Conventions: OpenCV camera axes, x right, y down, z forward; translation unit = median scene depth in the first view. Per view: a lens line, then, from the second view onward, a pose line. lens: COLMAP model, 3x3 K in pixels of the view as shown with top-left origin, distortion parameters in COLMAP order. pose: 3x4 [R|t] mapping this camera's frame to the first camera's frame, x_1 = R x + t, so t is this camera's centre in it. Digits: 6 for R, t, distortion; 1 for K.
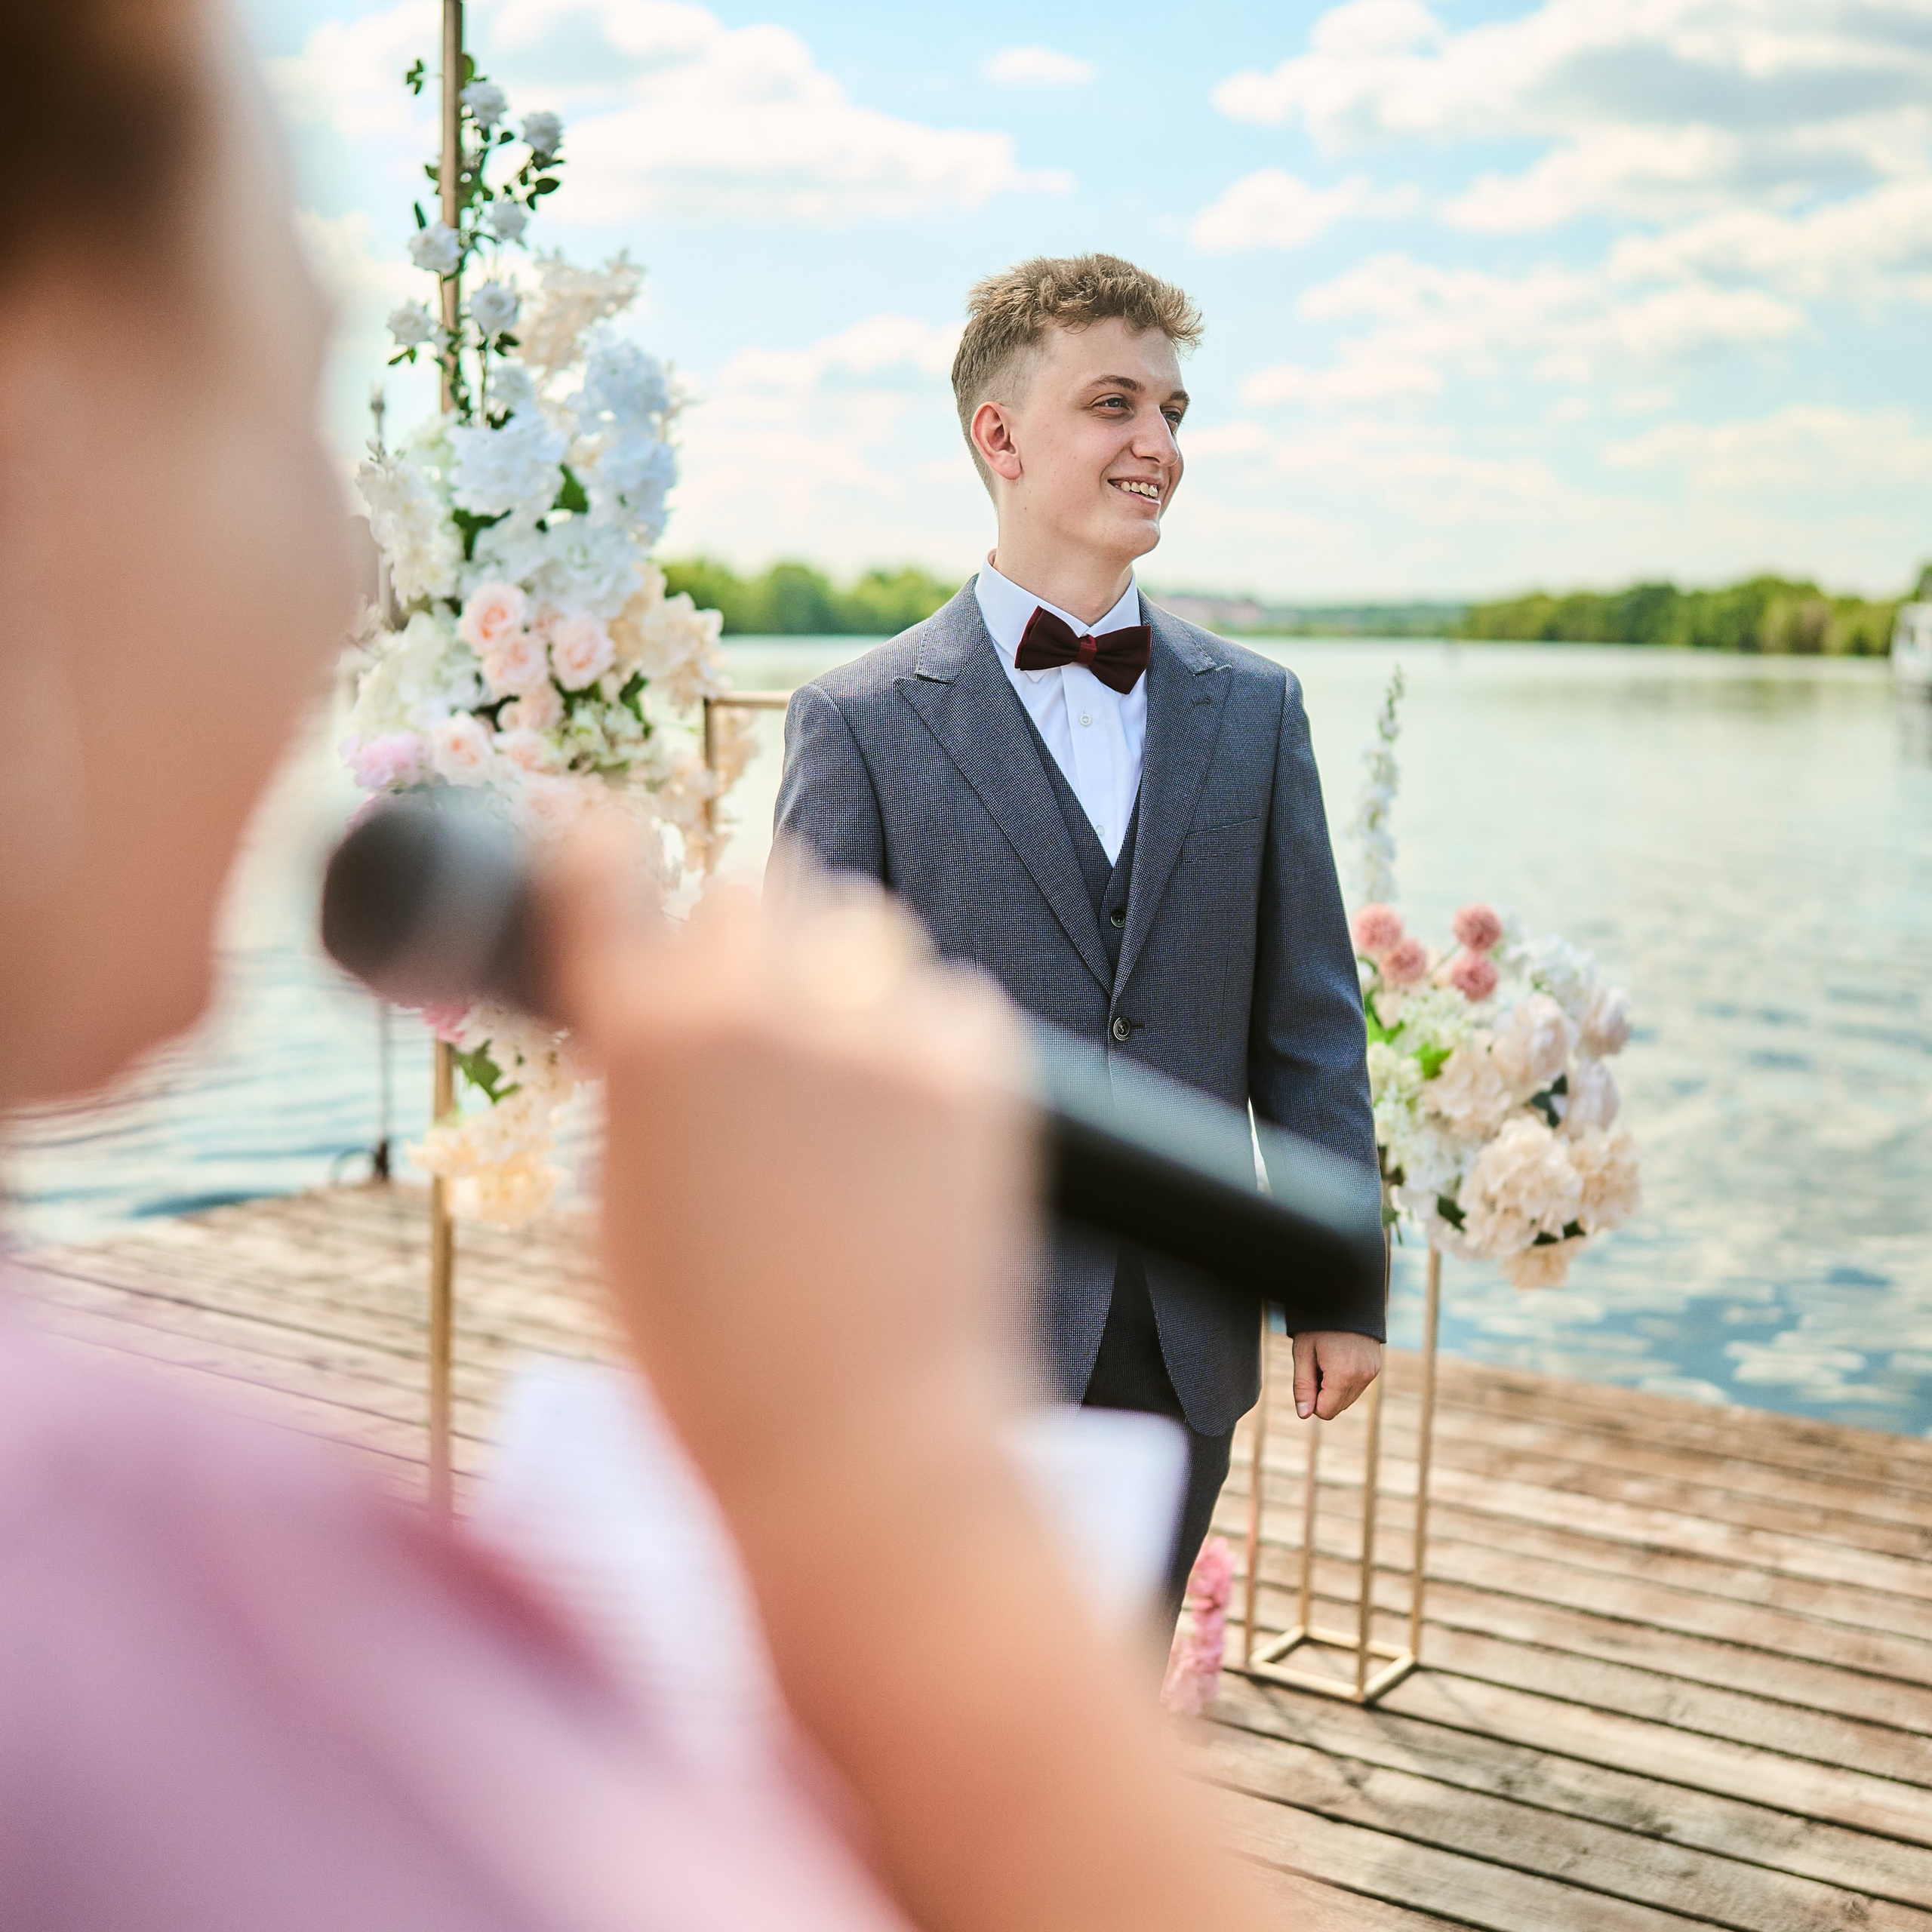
lens RADIAL K [[2720.4, 0, 953.6], [0, 2720.4, 959.4], [0, 0, 1]] dist [0.020753, 0.000000]
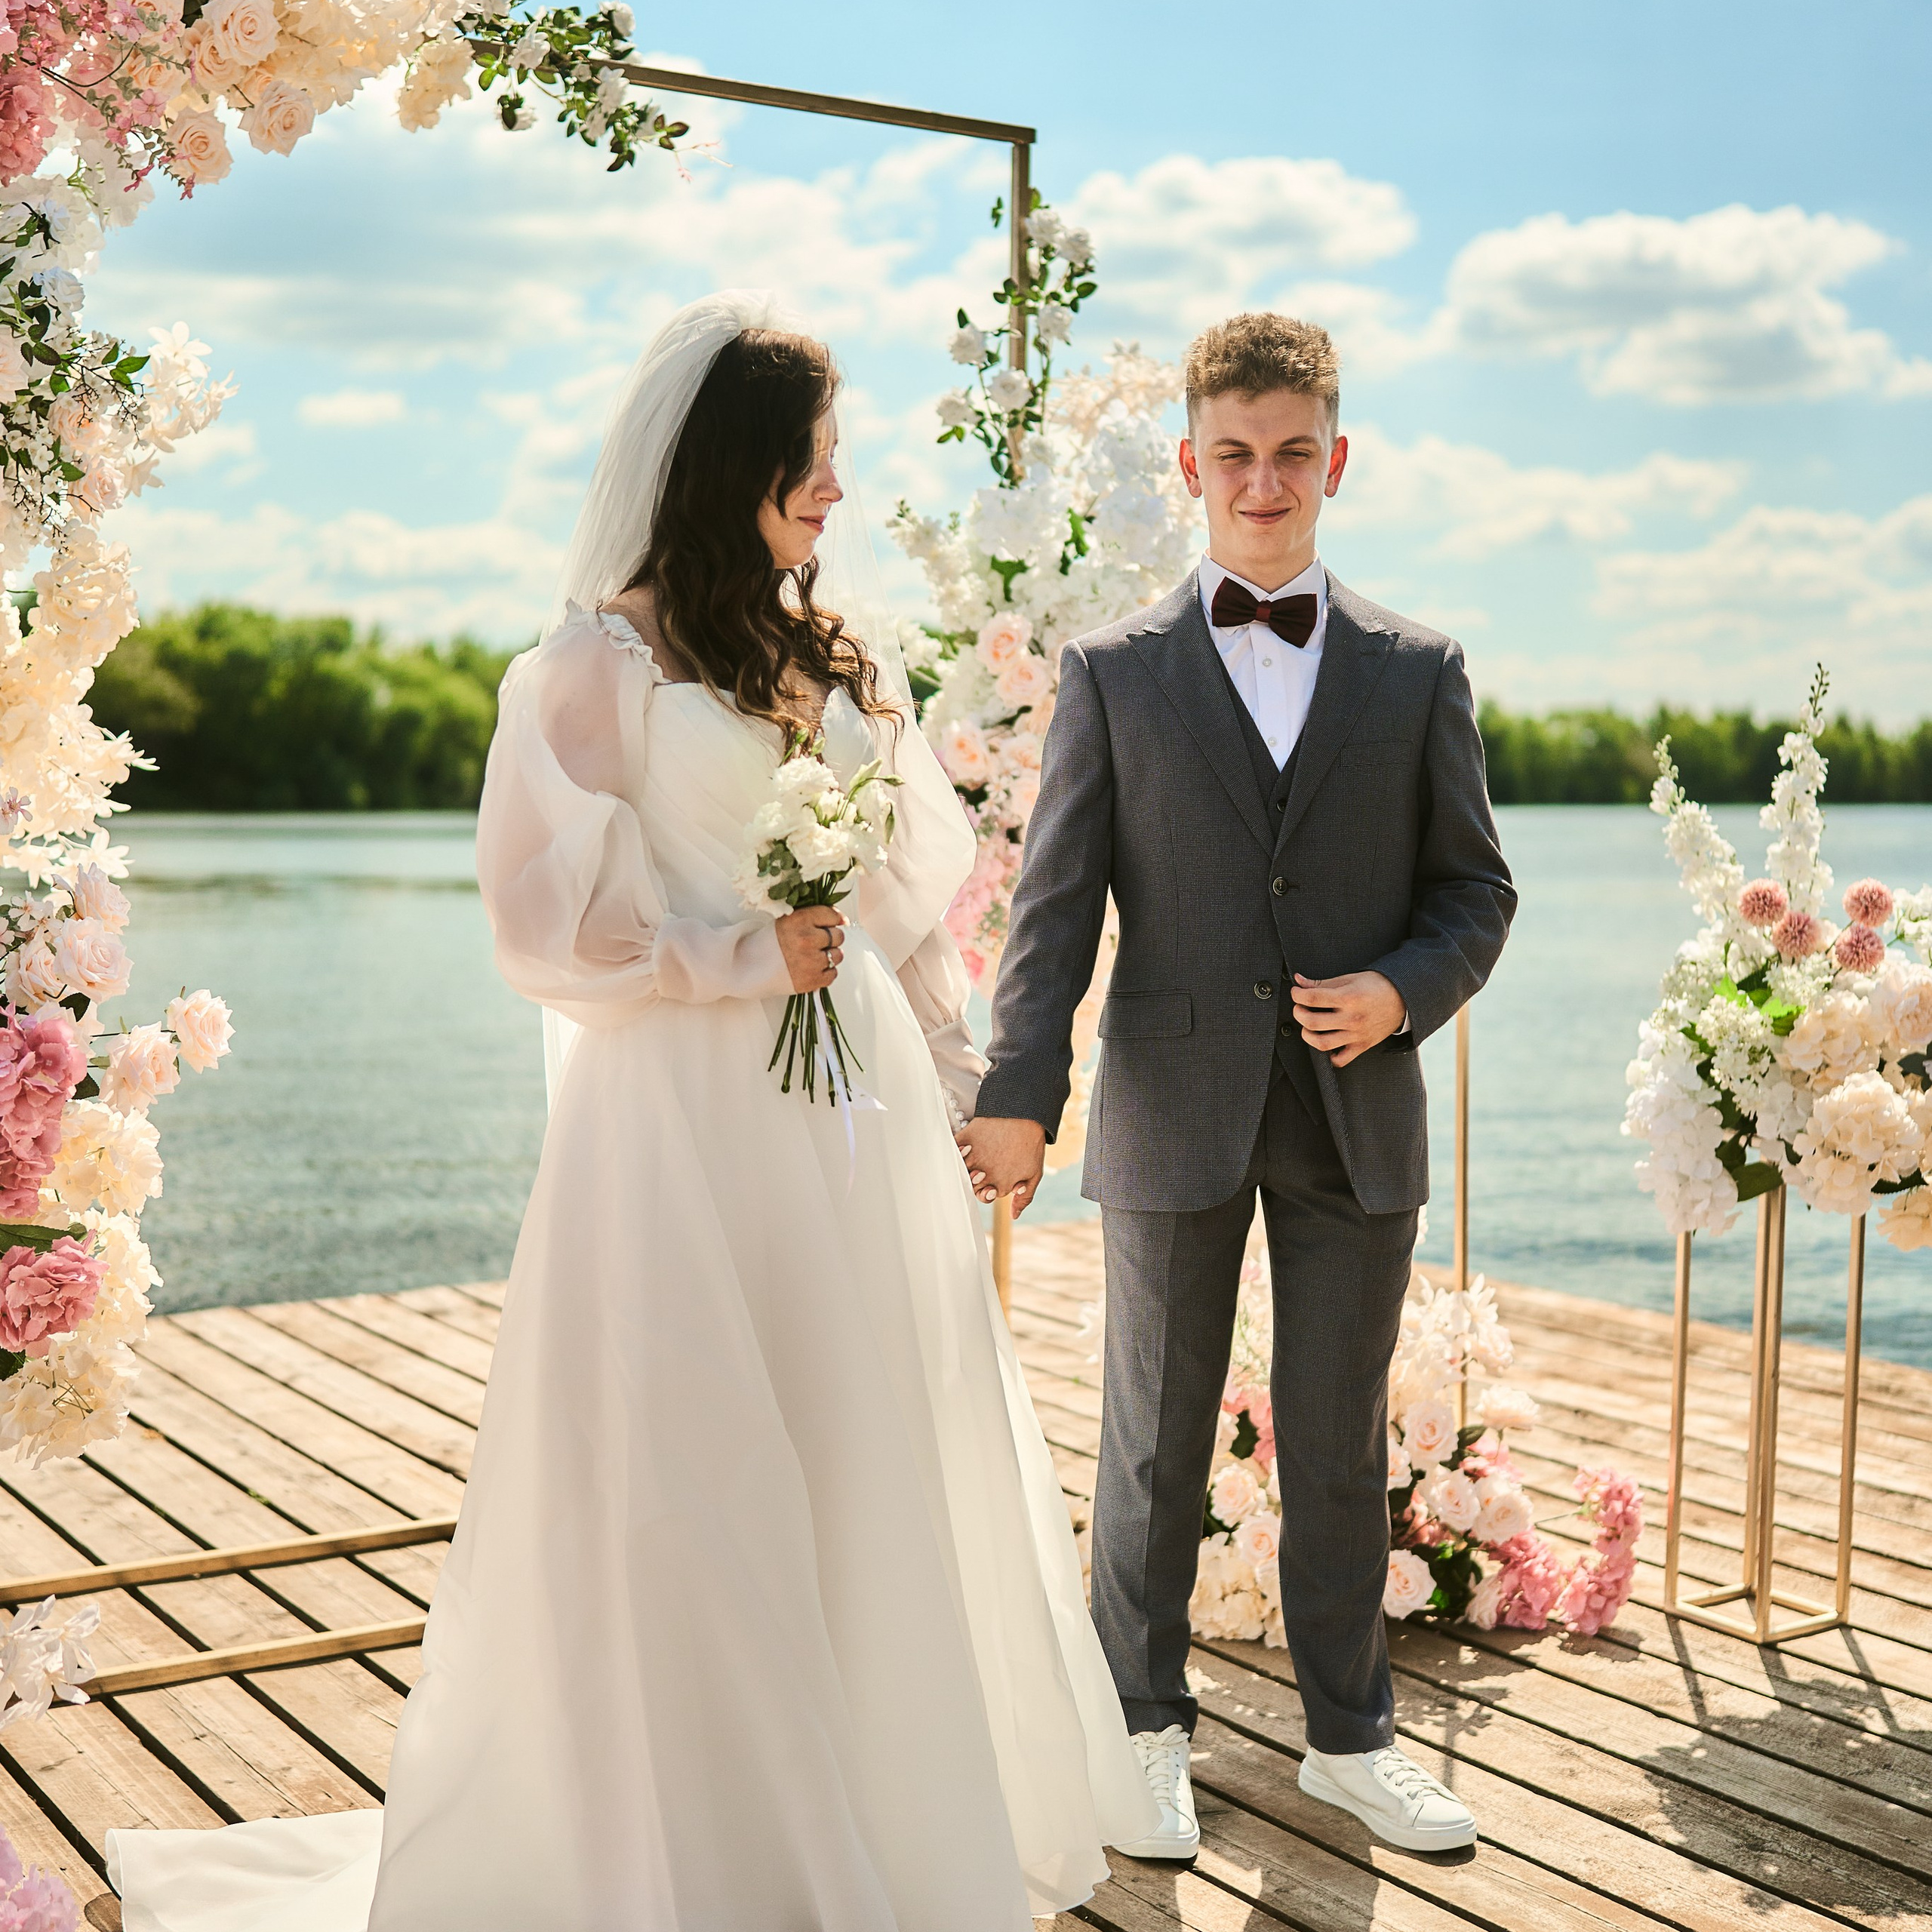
lens RADIAL K [[2720.4, 0, 970.1], [0, 2720.4, 966.7], [0, 0, 1]] dist [0.020753, 0.000000]
pose [[0.919793, 0.011807, -0.392225, 0.285917], [-0.035412, 0.997966, -0.053001, 0.081060], [0.390802, 0.062640, 0.918341, -0.105142]]
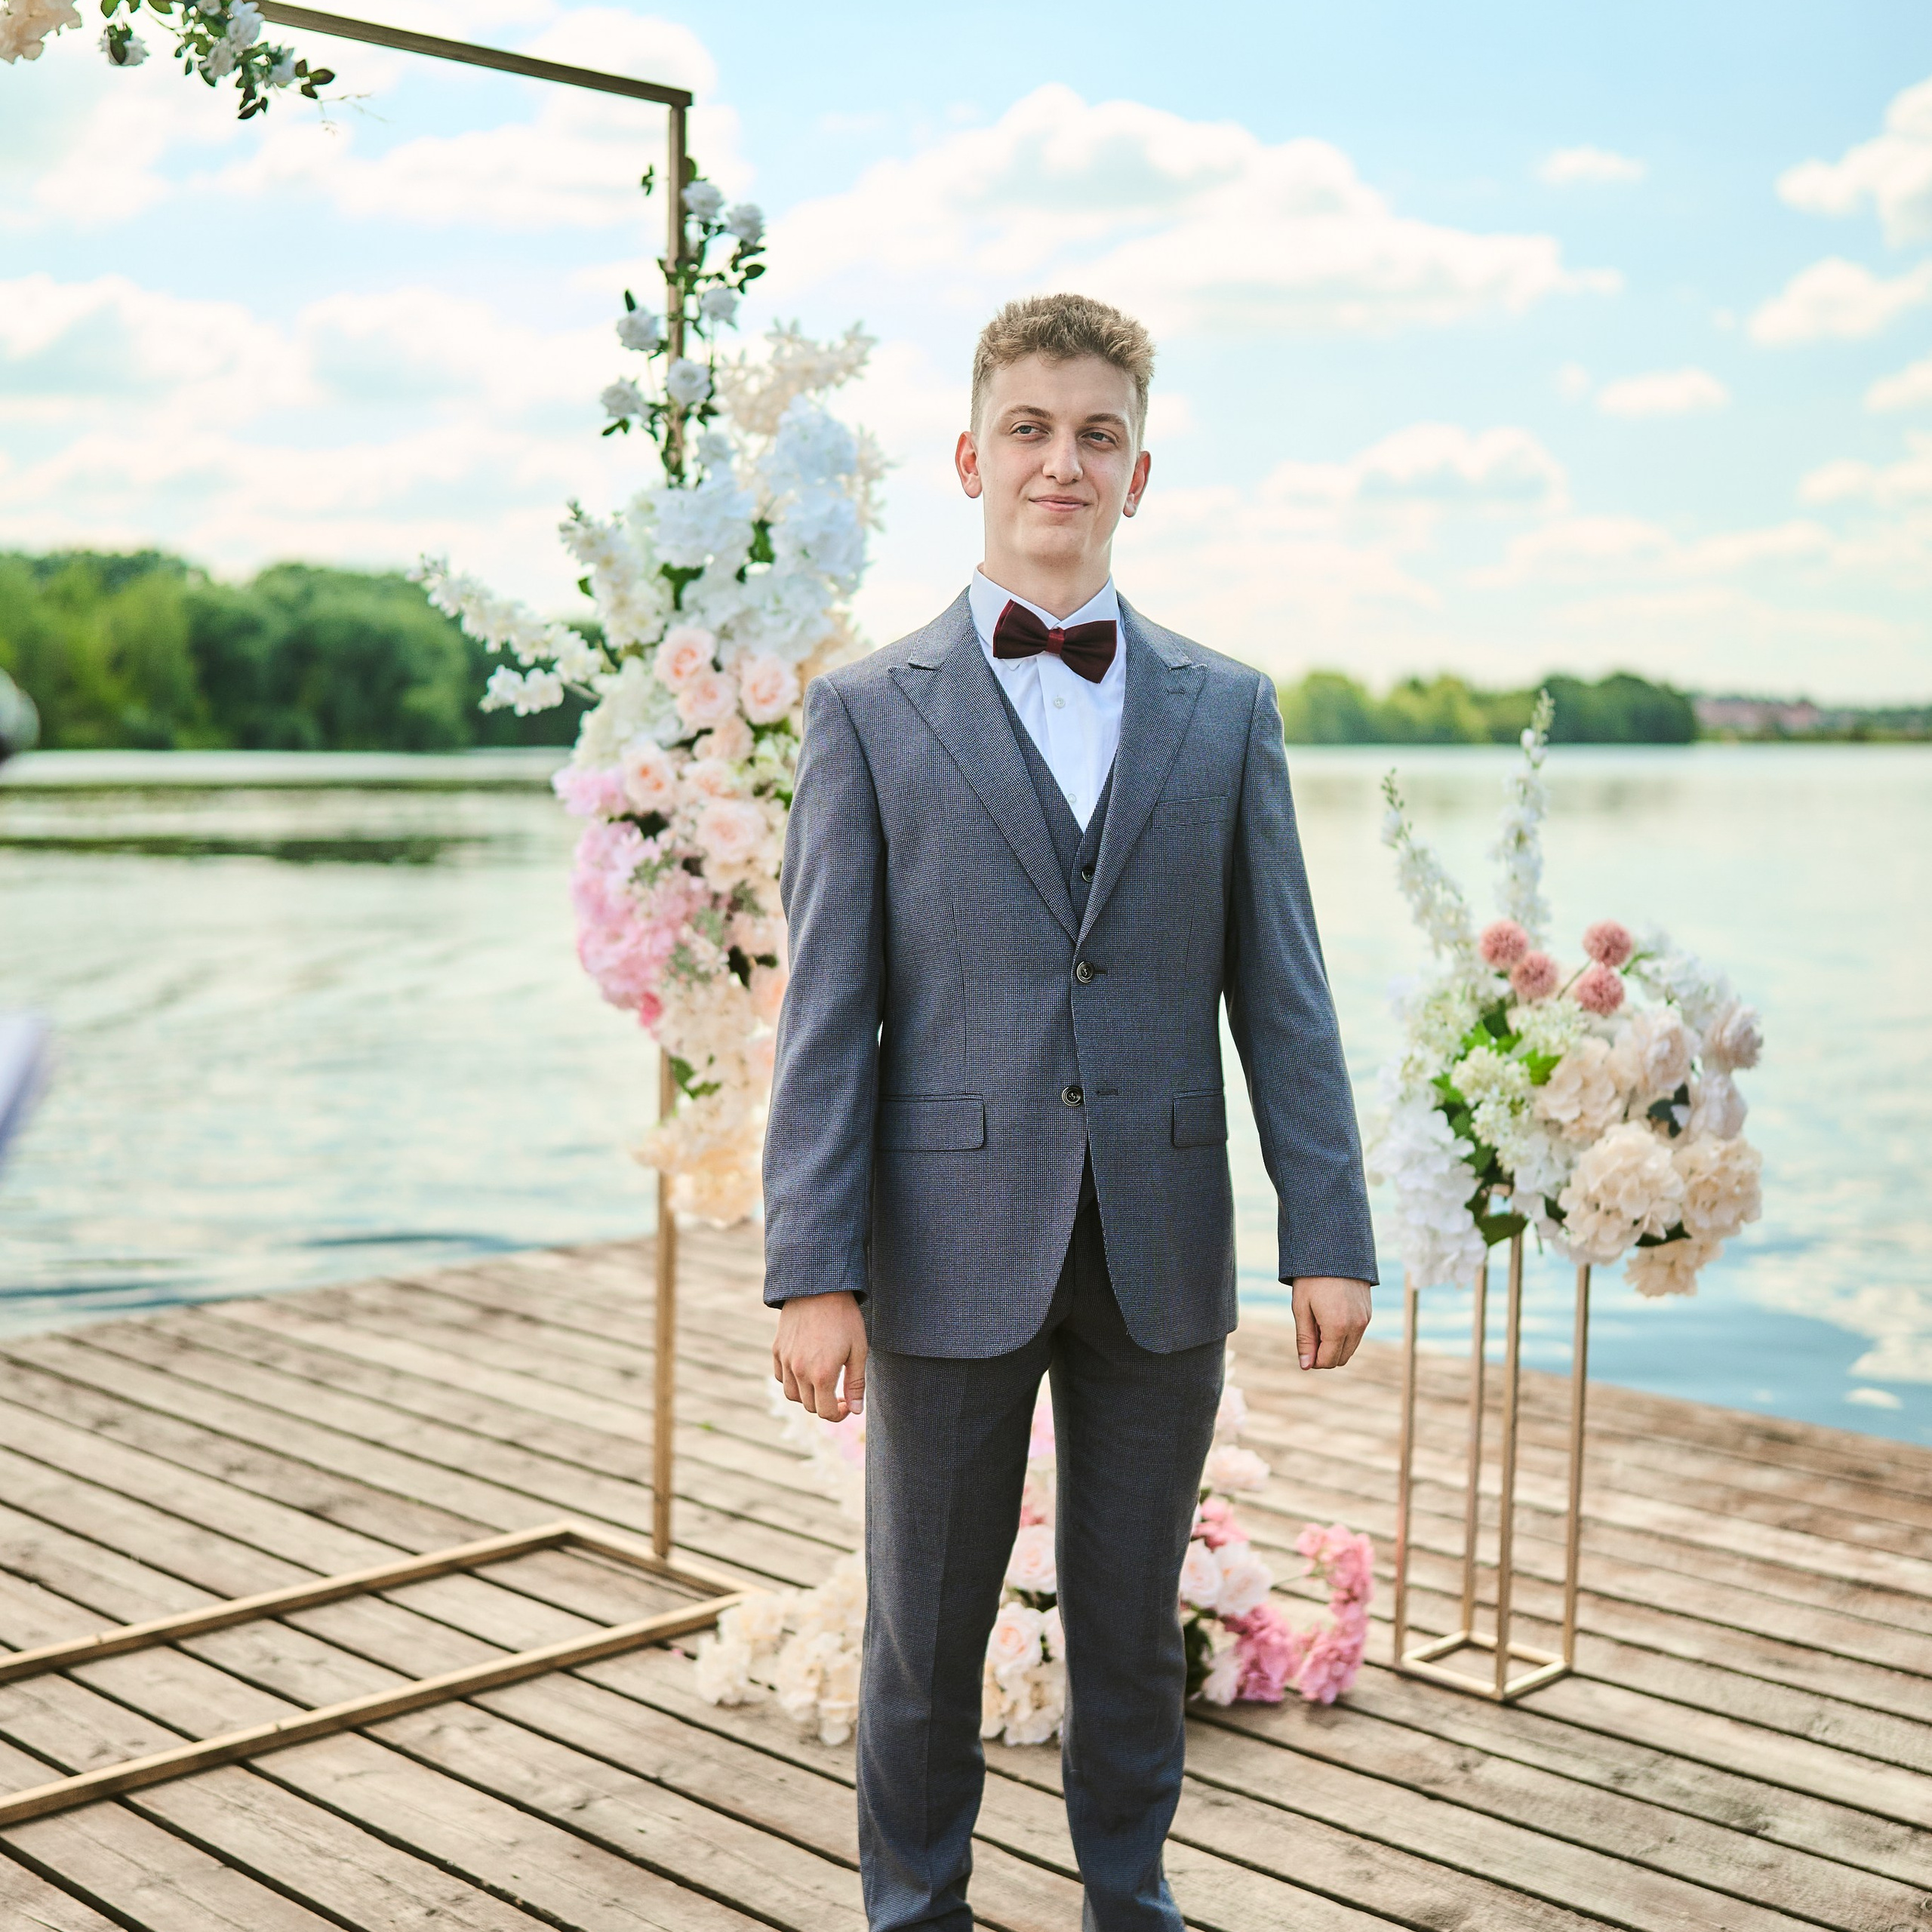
lens RADIAL K [[2720.4, 0, 953.4], [0, 2720.4, 969.7], [0, 0, 1]] dist [0.020753, 0.000000]
pose [[0.981050, 0.005325, -0.193681, 0.148789], [-0.012353, 0.999308, -0.035094, 0.037462], [0.193360, 0.036822, 0.980437, -0.056771]]
